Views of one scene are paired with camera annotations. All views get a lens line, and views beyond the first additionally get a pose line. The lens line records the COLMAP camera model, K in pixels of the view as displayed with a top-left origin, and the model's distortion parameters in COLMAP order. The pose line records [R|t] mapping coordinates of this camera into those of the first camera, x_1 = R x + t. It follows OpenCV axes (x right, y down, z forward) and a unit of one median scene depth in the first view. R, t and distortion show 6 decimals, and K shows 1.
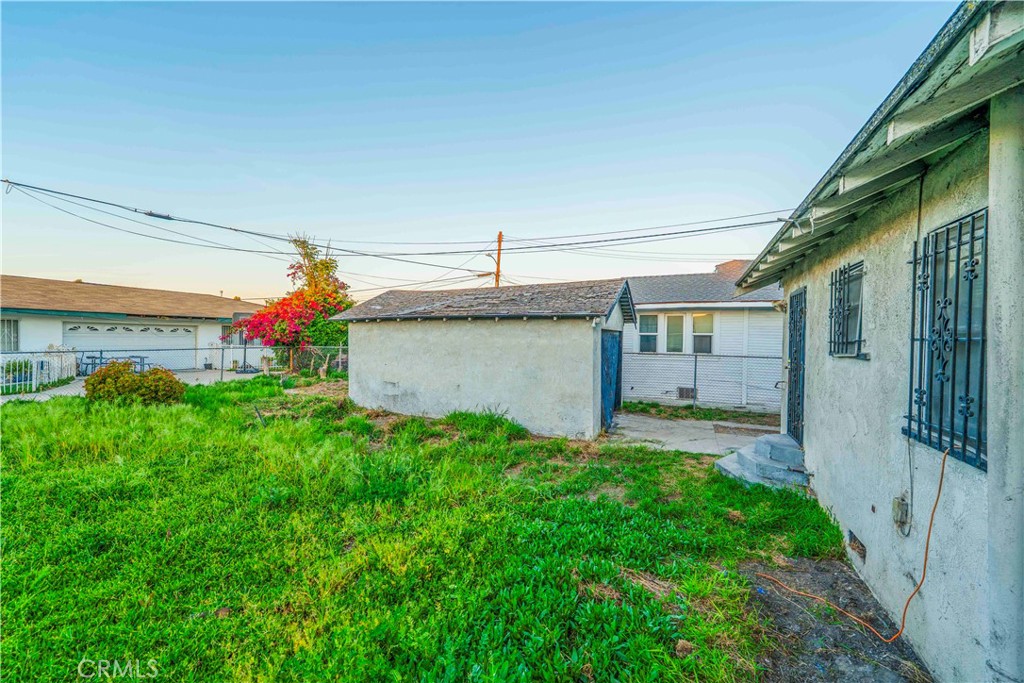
lens RADIAL K [[423.3, 0, 508.8], [0, 423.3, 330.5], [0, 0, 1]] dist [-0.000006, -0.000218]
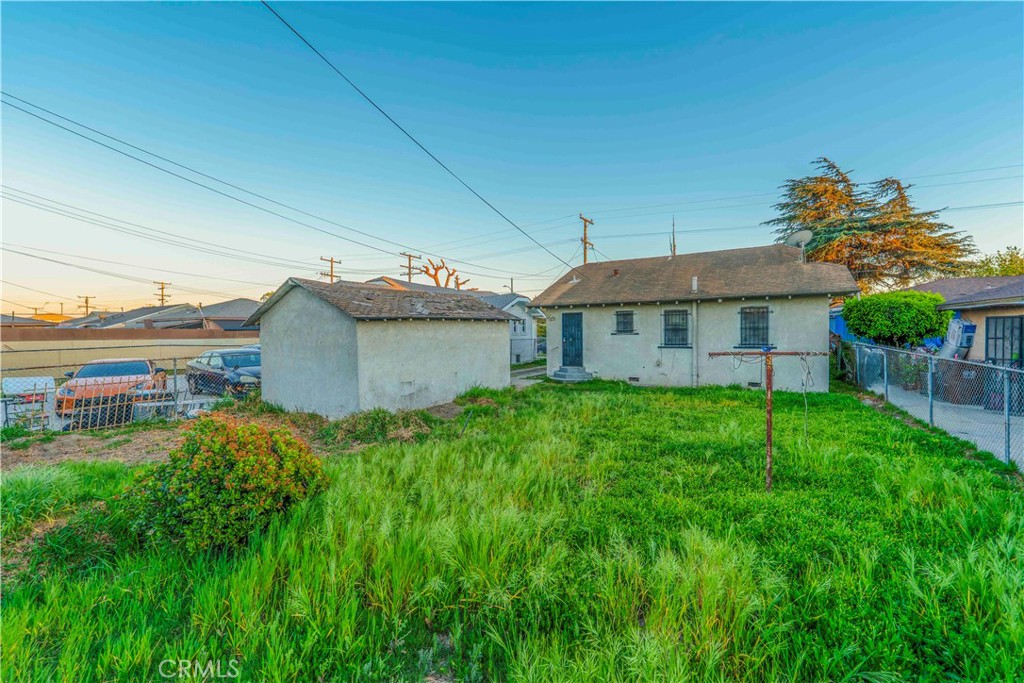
lens RADIAL K [[423.3, 0, 508.8], [0, 423.3, 330.5], [0, 0, 1]] dist [-0.000006, -0.000218]
pose [[0.133201, -0.006837, 0.991065, -1.266459], [0.027028, 0.999629, 0.003263, 0.004577], [-0.990720, 0.026352, 0.133337, 0.639500]]
